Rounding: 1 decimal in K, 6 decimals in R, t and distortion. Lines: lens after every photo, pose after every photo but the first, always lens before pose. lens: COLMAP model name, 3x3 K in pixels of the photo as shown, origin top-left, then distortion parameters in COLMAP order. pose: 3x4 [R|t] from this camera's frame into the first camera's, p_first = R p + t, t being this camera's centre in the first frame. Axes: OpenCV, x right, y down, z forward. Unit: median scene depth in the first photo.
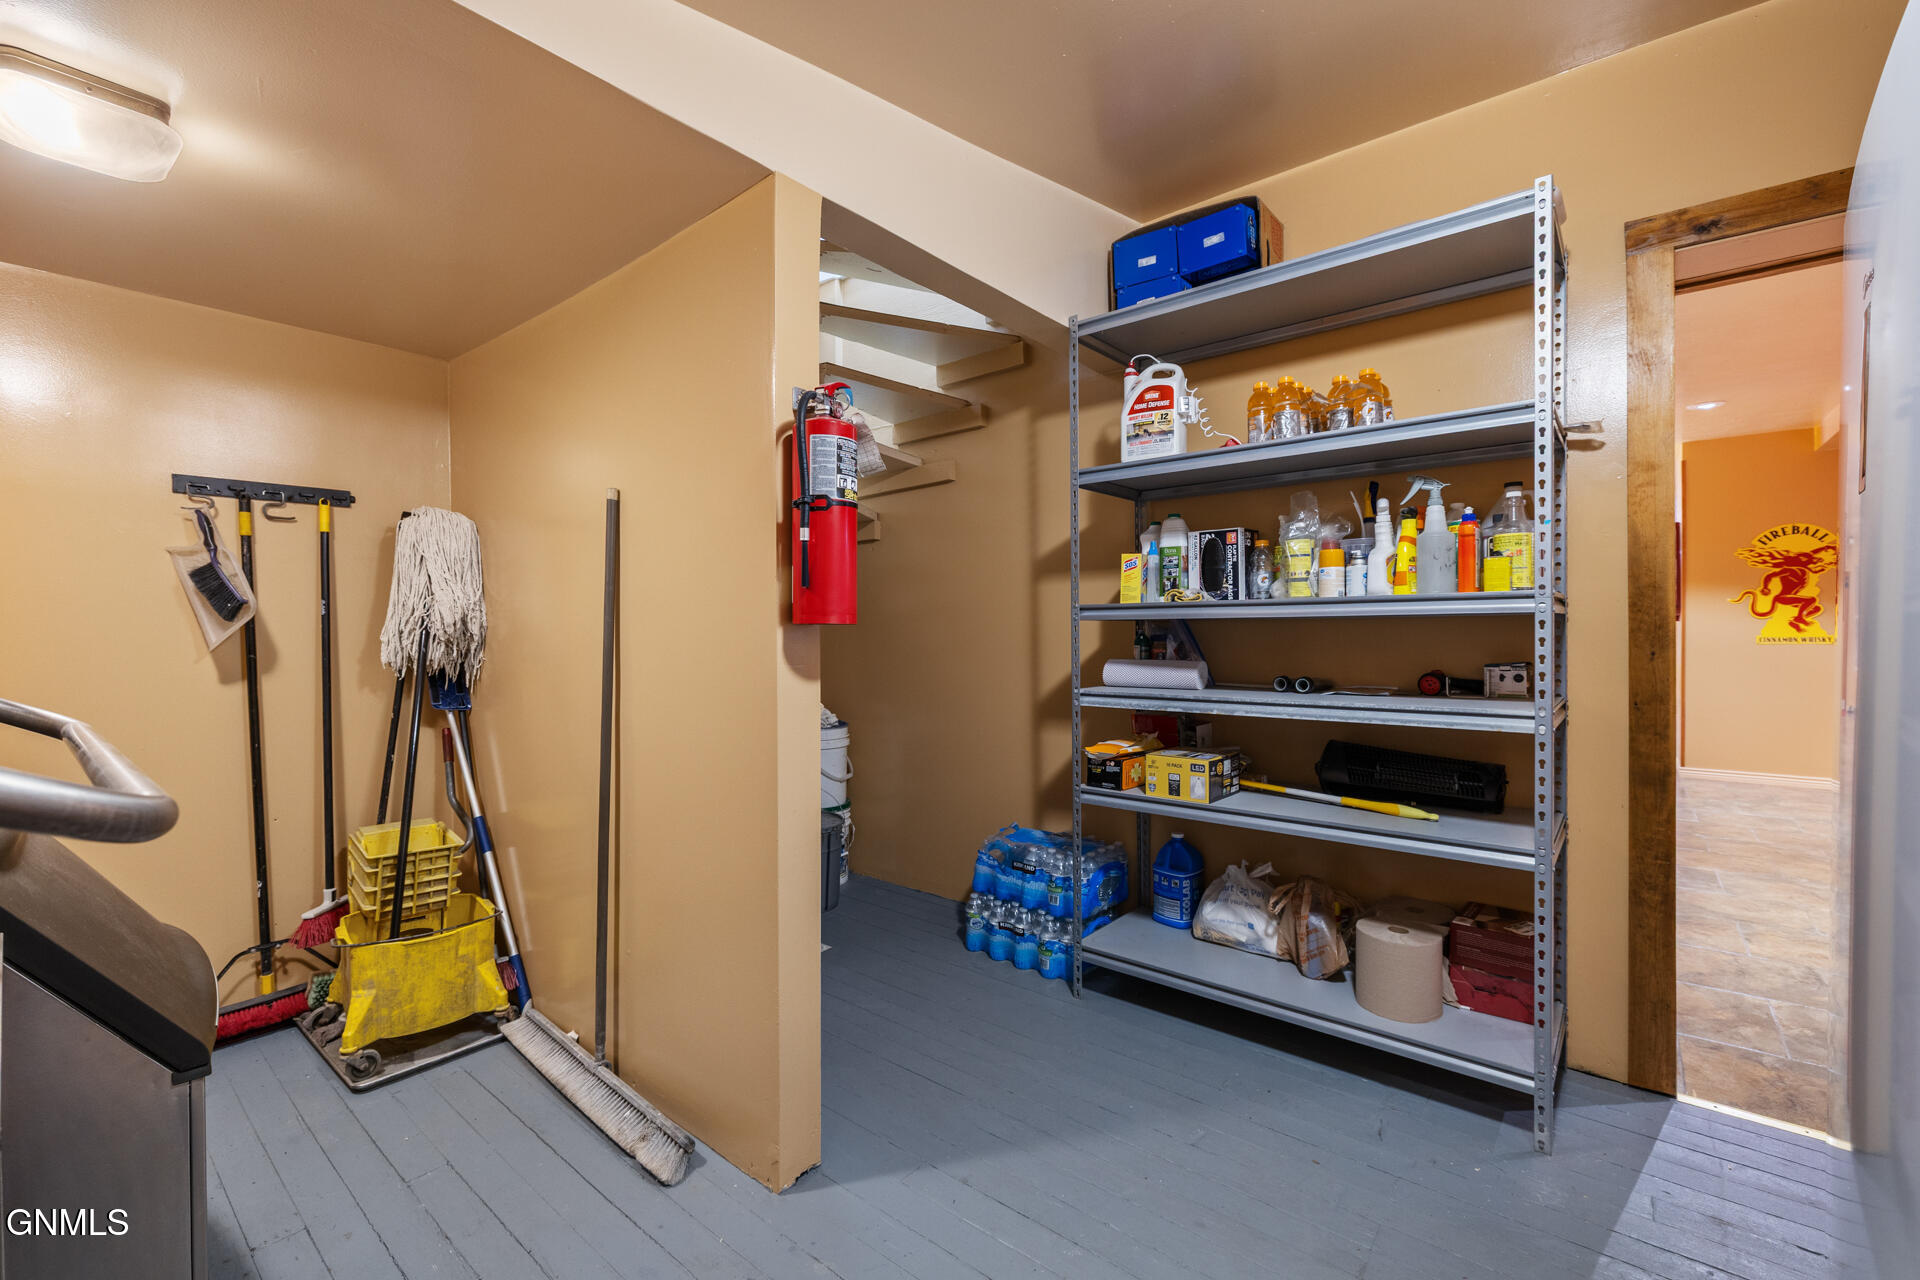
lens RADIAL K [[803.1, 0, 959.3], [0, 803.1, 638.0], [0, 0, 1]] dist [0.001435, 0.000325]
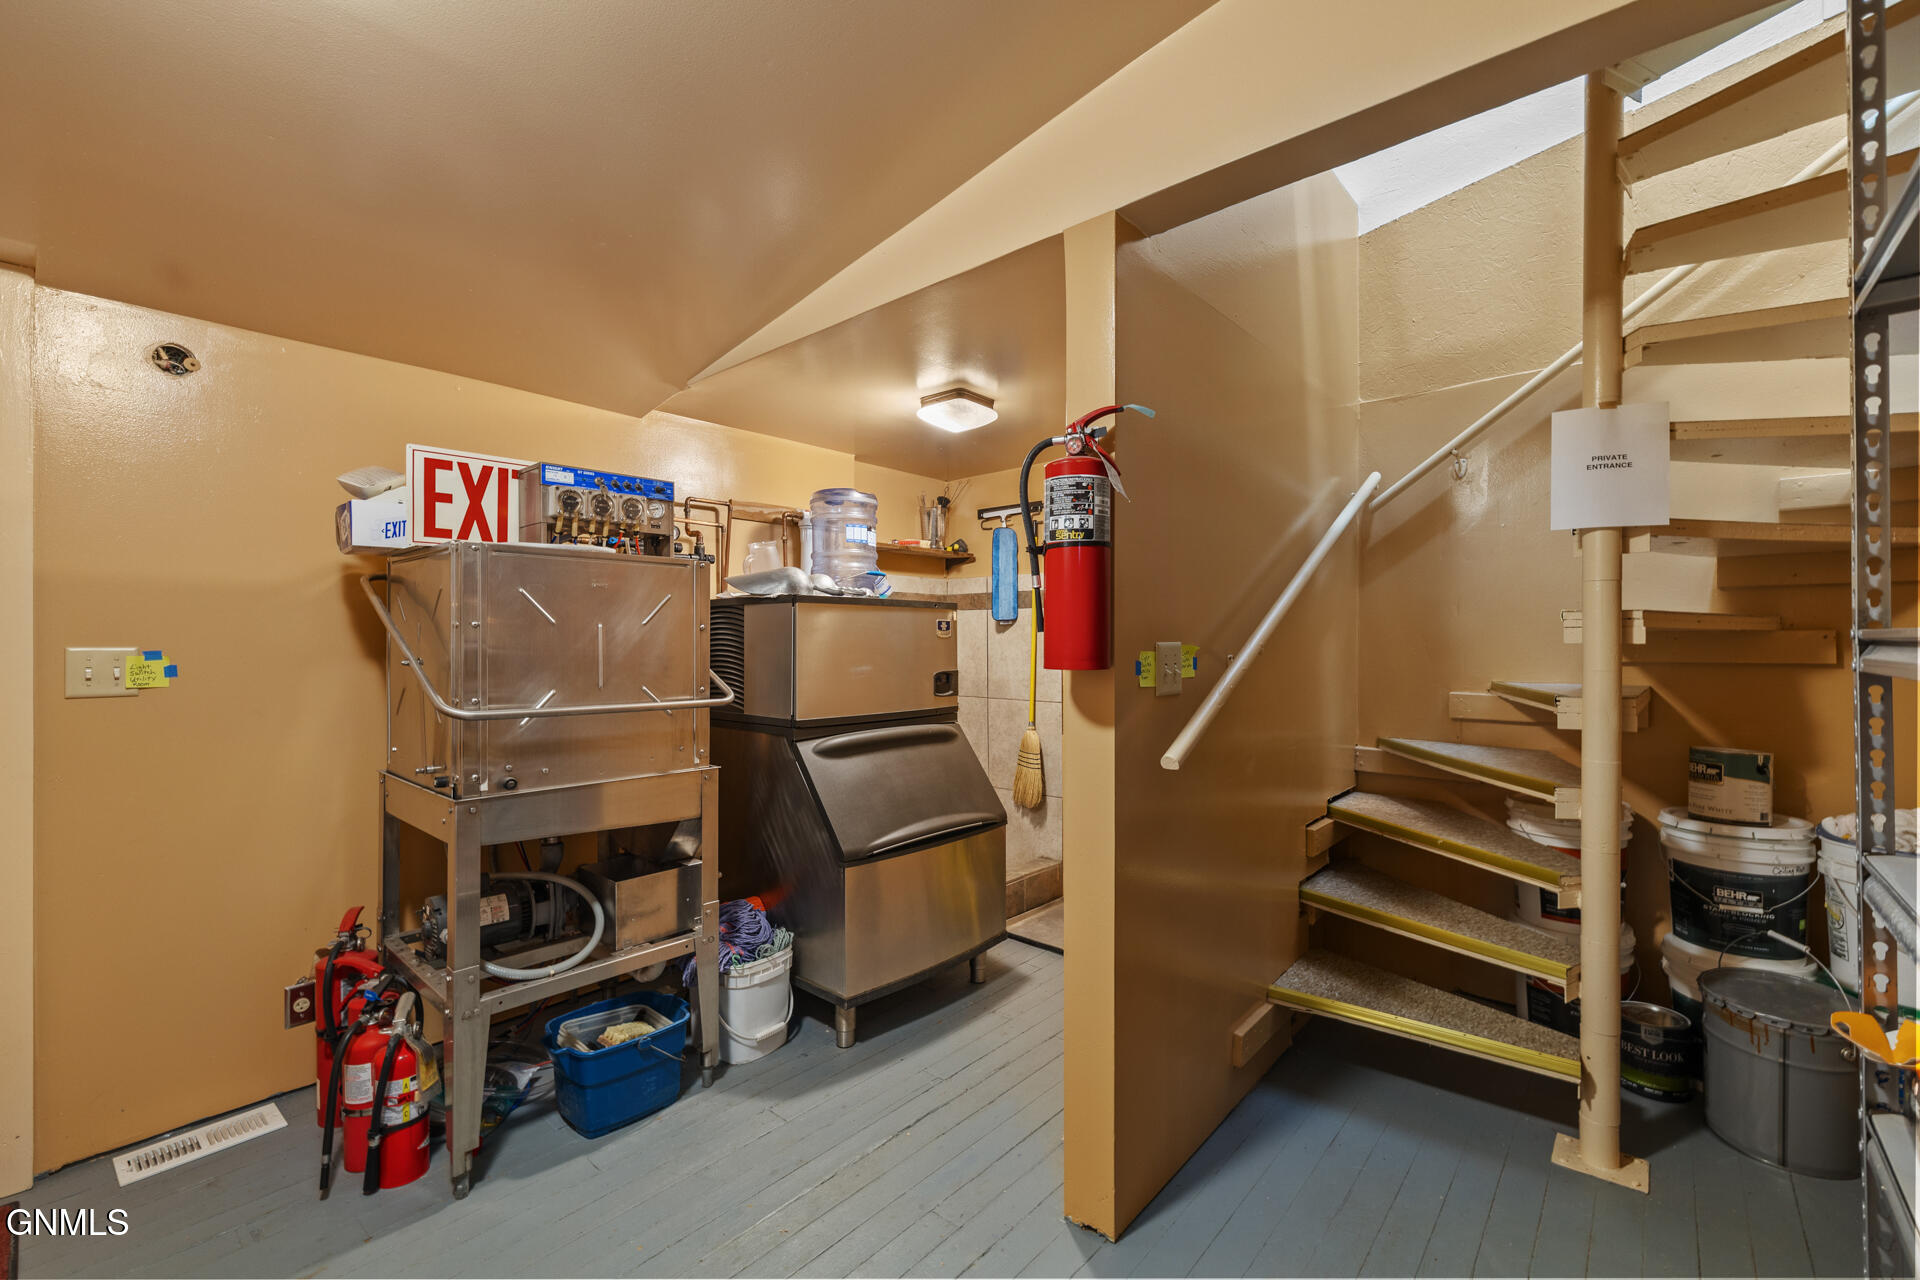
lens RADIAL K [[803.1, 0, 958.9], [0, 803.1, 641.6], [0, 0, 1]] dist [0.001435, 0.000325]
pose [[-0.029809, 0.002107, -0.999553, 0.815187], [-0.004469, 0.999988, 0.002241, -0.052984], [0.999546, 0.004534, -0.029799, 0.900397]]
